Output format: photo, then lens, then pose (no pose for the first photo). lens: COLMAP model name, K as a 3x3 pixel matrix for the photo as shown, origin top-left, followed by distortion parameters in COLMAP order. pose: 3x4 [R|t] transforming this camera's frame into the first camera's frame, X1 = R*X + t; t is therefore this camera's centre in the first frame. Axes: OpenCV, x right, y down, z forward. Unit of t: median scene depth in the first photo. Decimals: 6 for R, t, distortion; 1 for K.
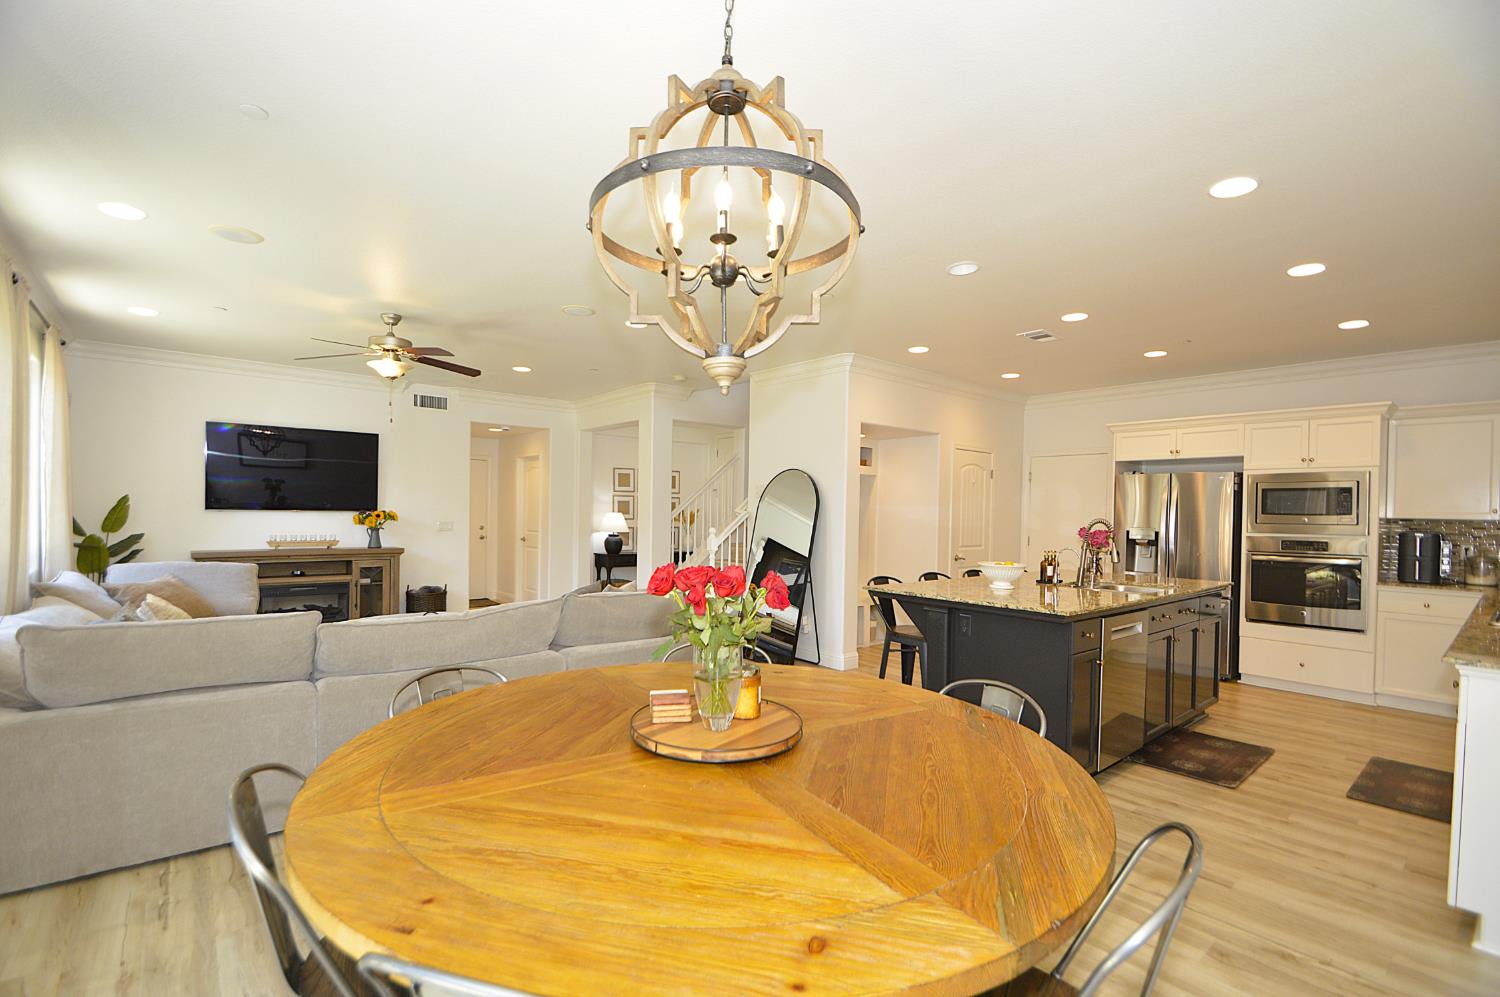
lens RADIAL K [[664.0, 0, 729.0], [0, 664.0, 518.8], [0, 0, 1]] dist [0.001827, -0.011574]
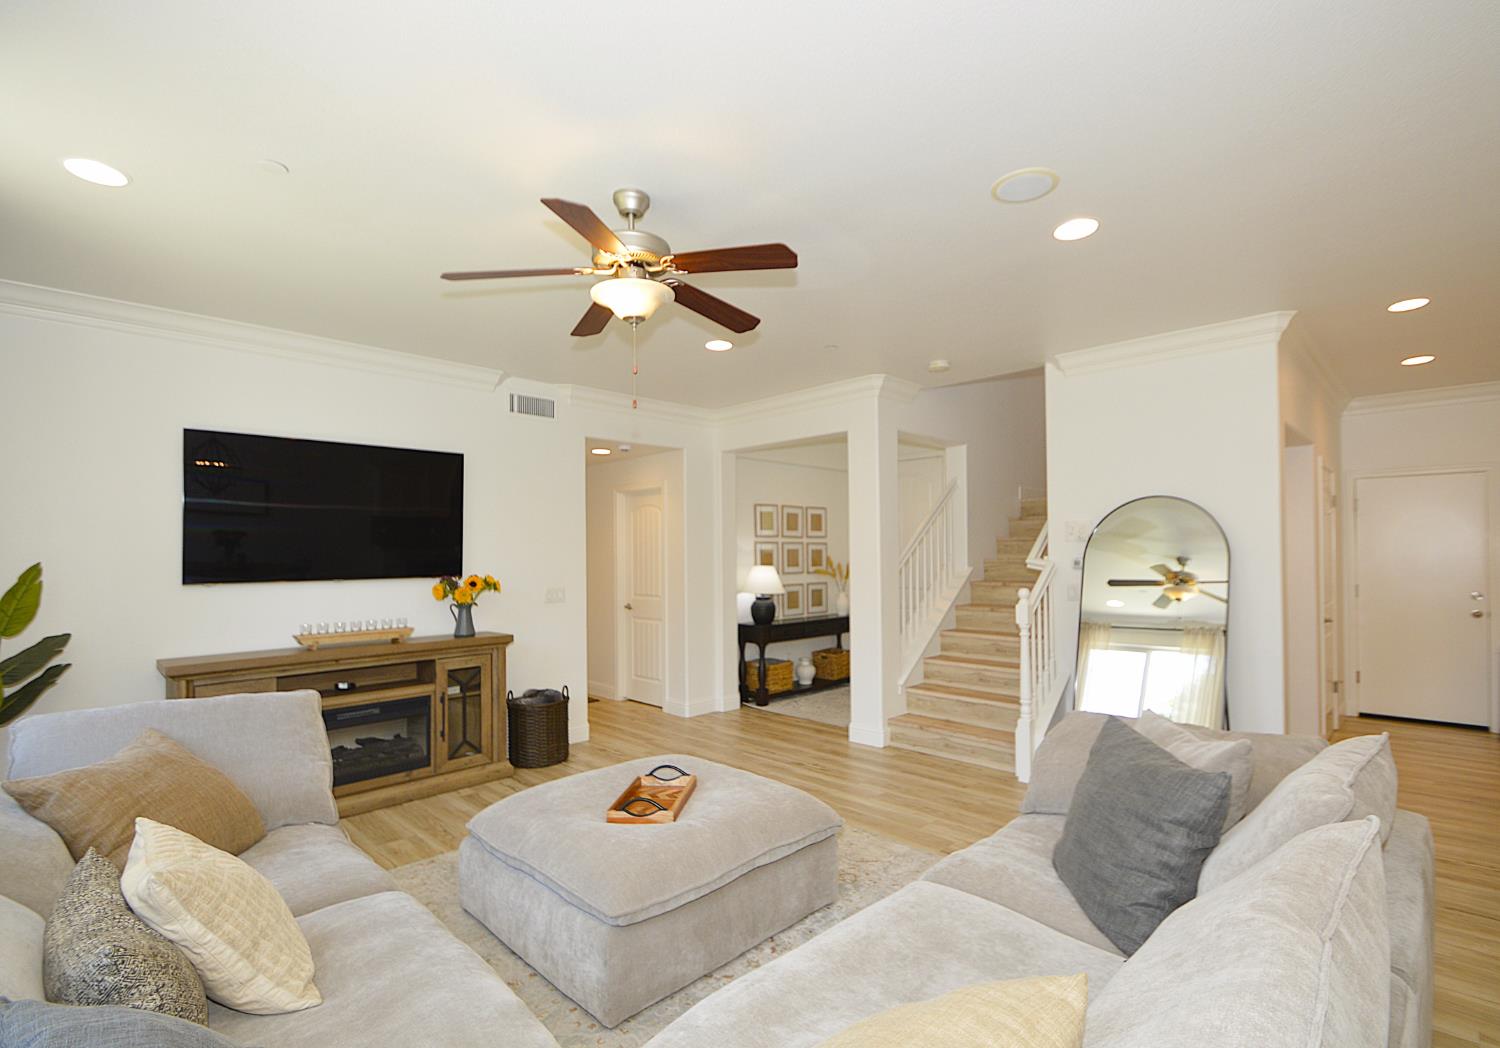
lens RADIAL K [[690.9, 0, 750.9], [0, 690.9, 543.4], [0, 0, 1]] dist [0.036055, -0.034079]
pose [[0.995614, -0.023195, 0.090634, -0.331959], [0.025528, 0.999370, -0.024664, -0.020376], [-0.090004, 0.026870, 0.995579, 0.334062]]
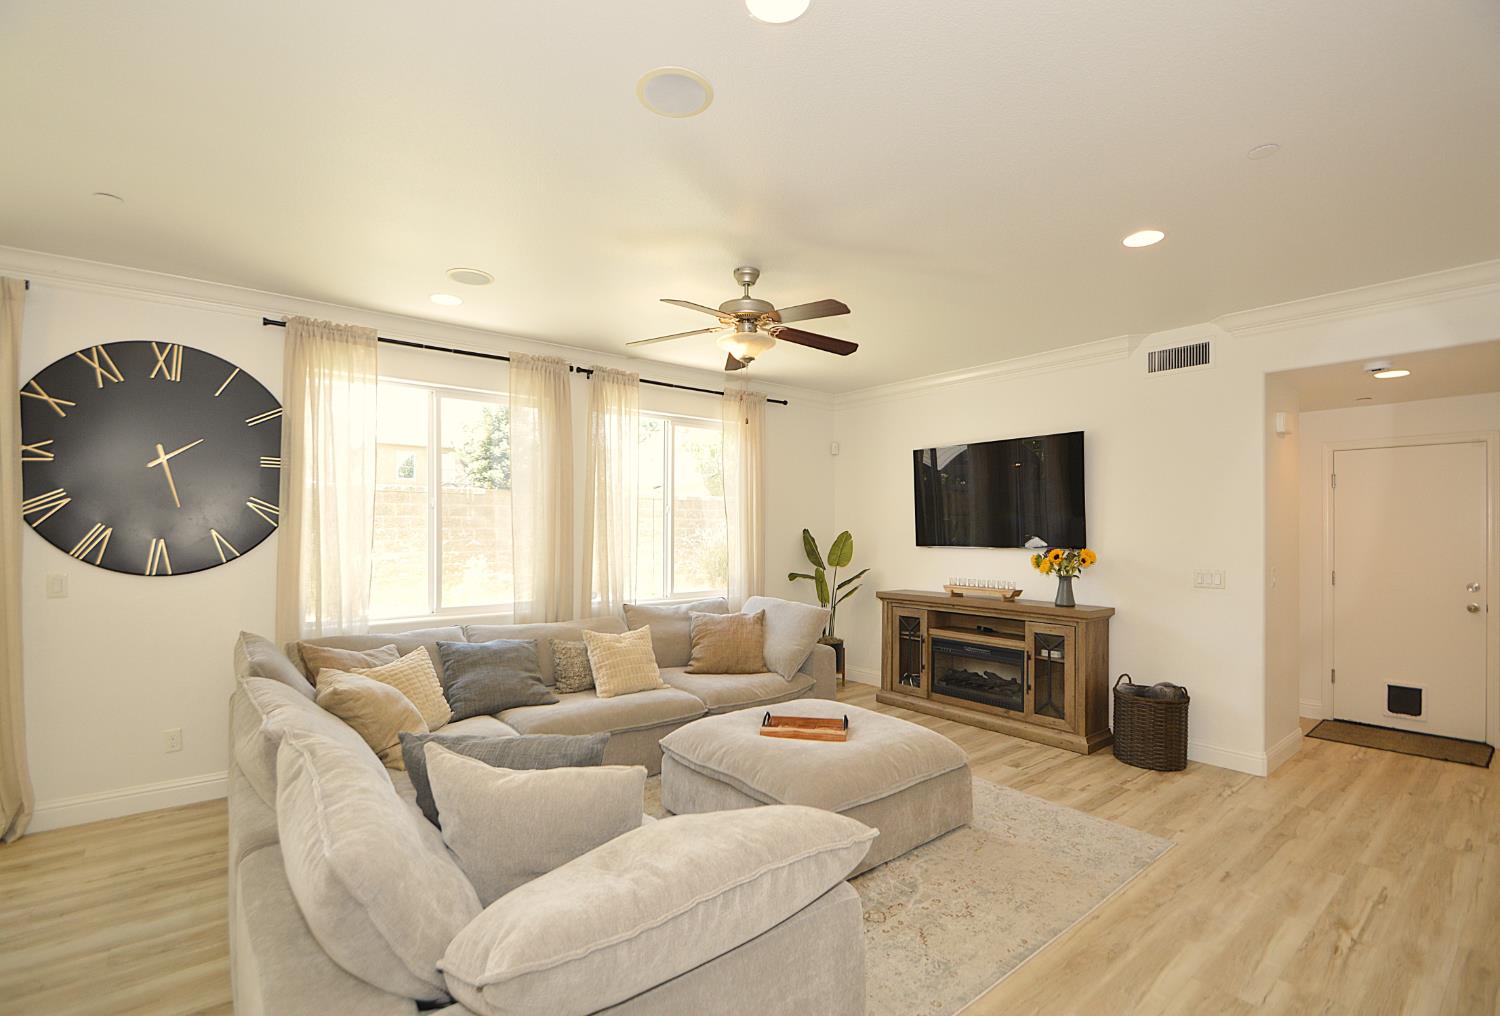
lens RADIAL K [[677.3, 0, 754.2], [0, 677.3, 529.5], [0, 0, 1]] dist [0.002740, -0.012071]
pose [[-0.002115, -0.016674, -0.999859, 0.138664], [-0.013322, 0.999773, -0.016644, -0.016762], [0.999909, 0.013285, -0.002336, 0.711301]]
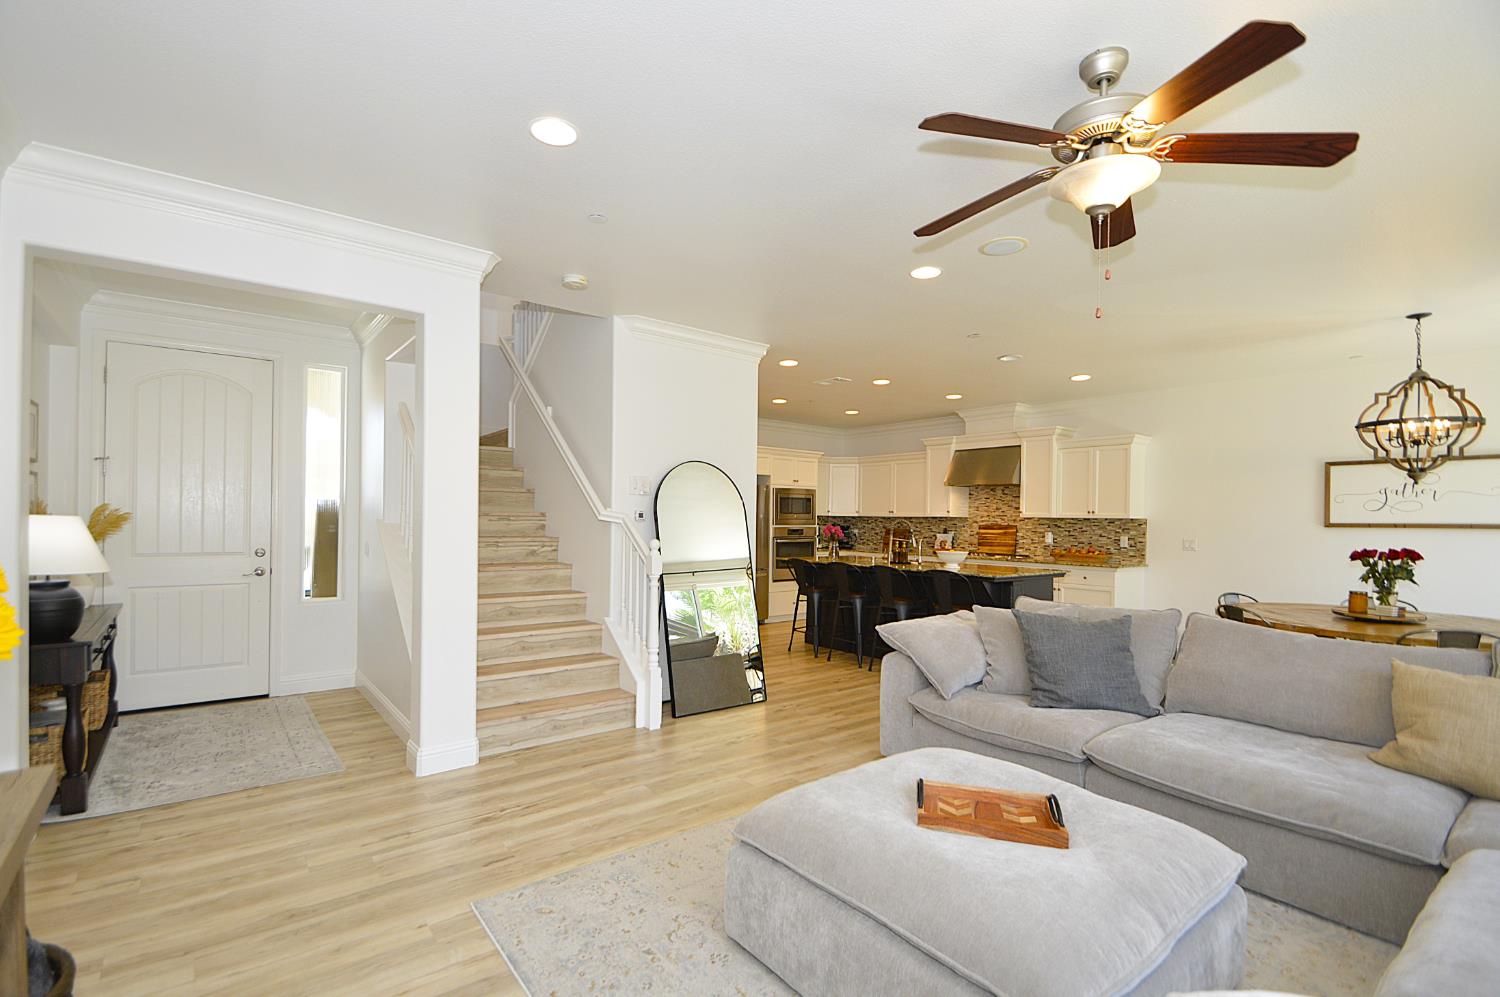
lens RADIAL K [[688.1, 0, 738.5], [0, 688.1, 519.9], [0, 0, 1]] dist [0.022794, -0.031550]
pose [[0.028934, -0.020796, 0.999365, -0.665837], [-0.003993, 0.999773, 0.020920, -0.020189], [-0.999573, -0.004596, 0.028844, 0.852314]]
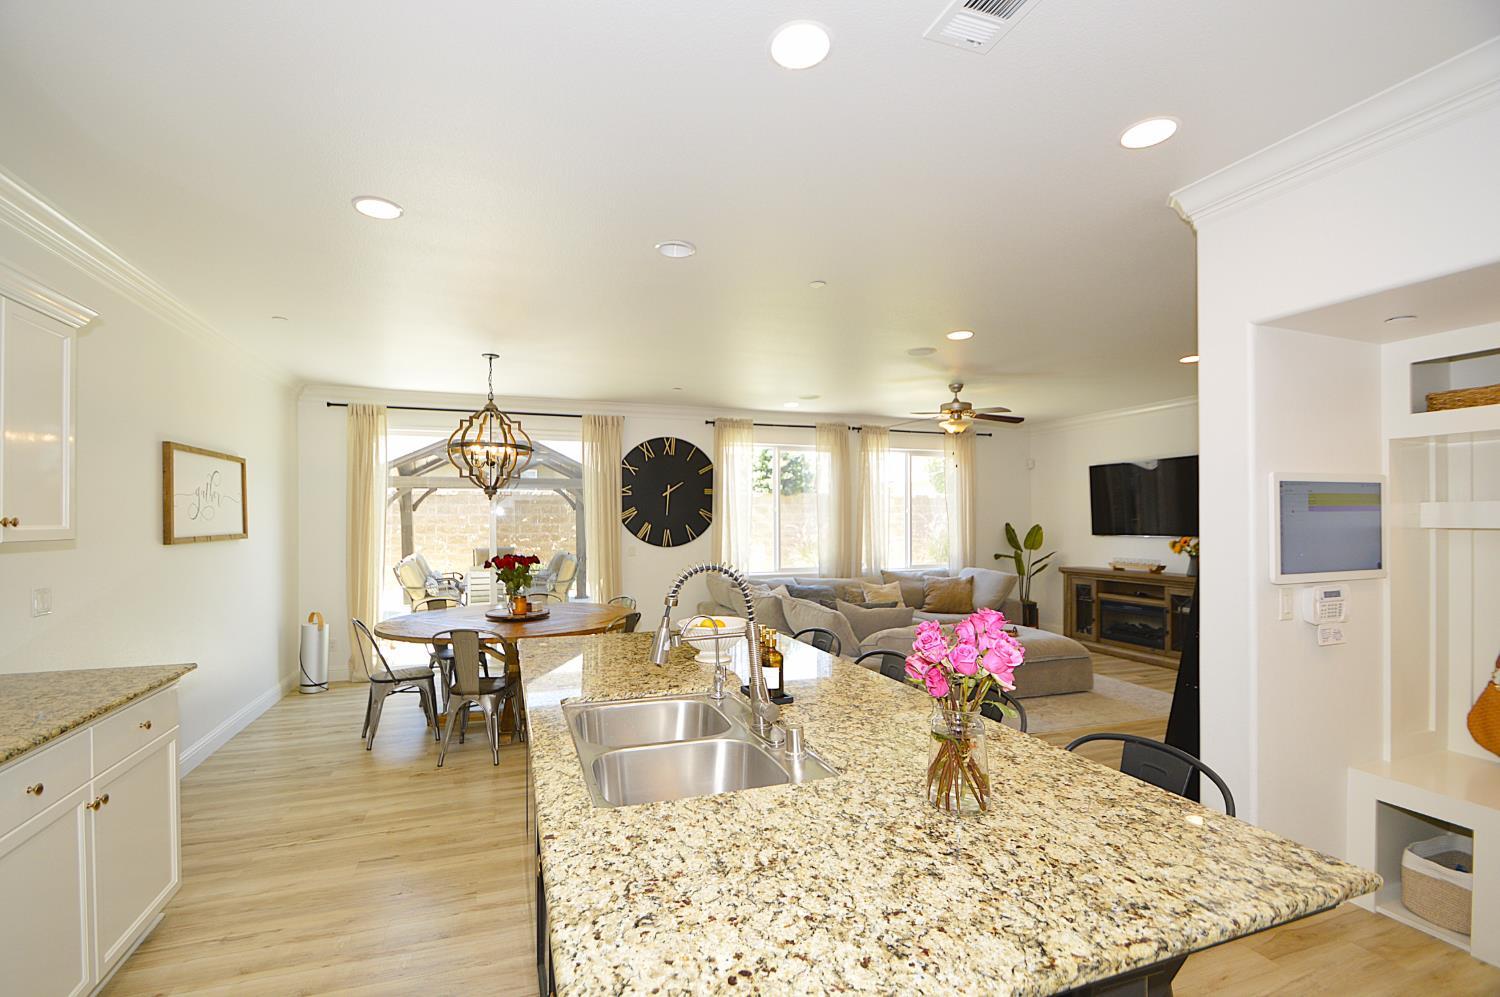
lens RADIAL K [[664.0, 0, 729.0], [0, 664.0, 518.8], [0, 0, 1]] dist [0.001827, -0.011574]
pose [[-0.361948, -0.020266, -0.931978, 0.594051], [-0.014102, 0.999768, -0.016264, -0.013469], [0.932092, 0.007256, -0.362150, 0.742501]]
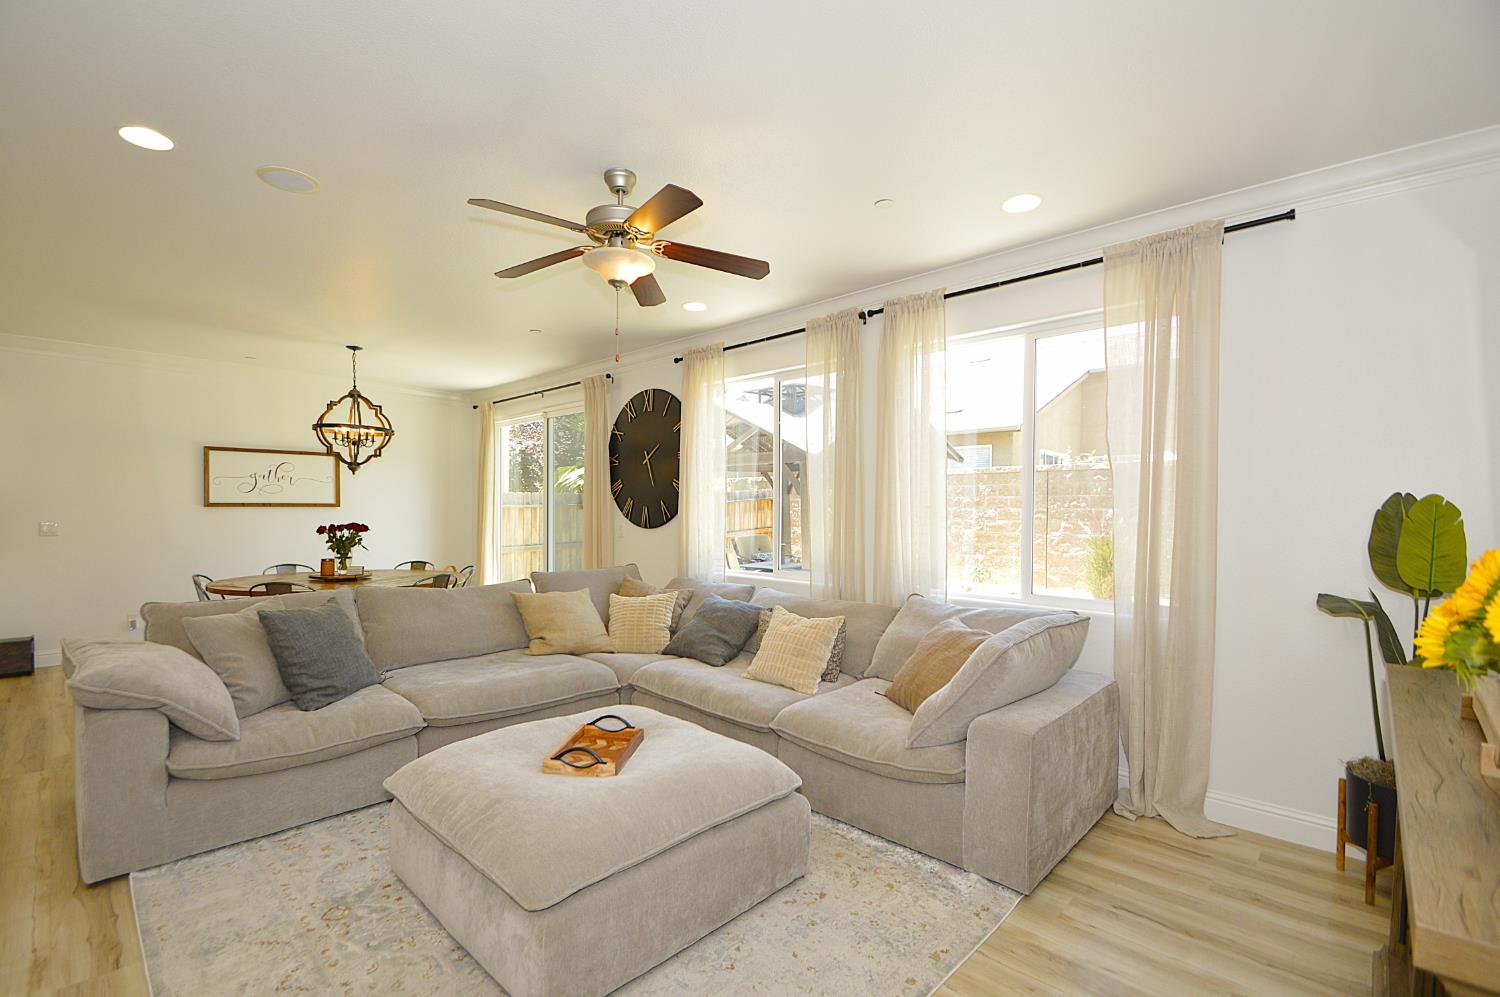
lens RADIAL K [[664.0, 0, 729.0], [0, 664.0, 518.8], [0, 0, 1]] dist [0.001827, -0.011574]
pose [[-0.994269, -0.023296, -0.104340, -0.384568], [-0.025960, 0.999369, 0.024243, -0.019502], [0.103709, 0.026812, -0.994246, 1.116425]]
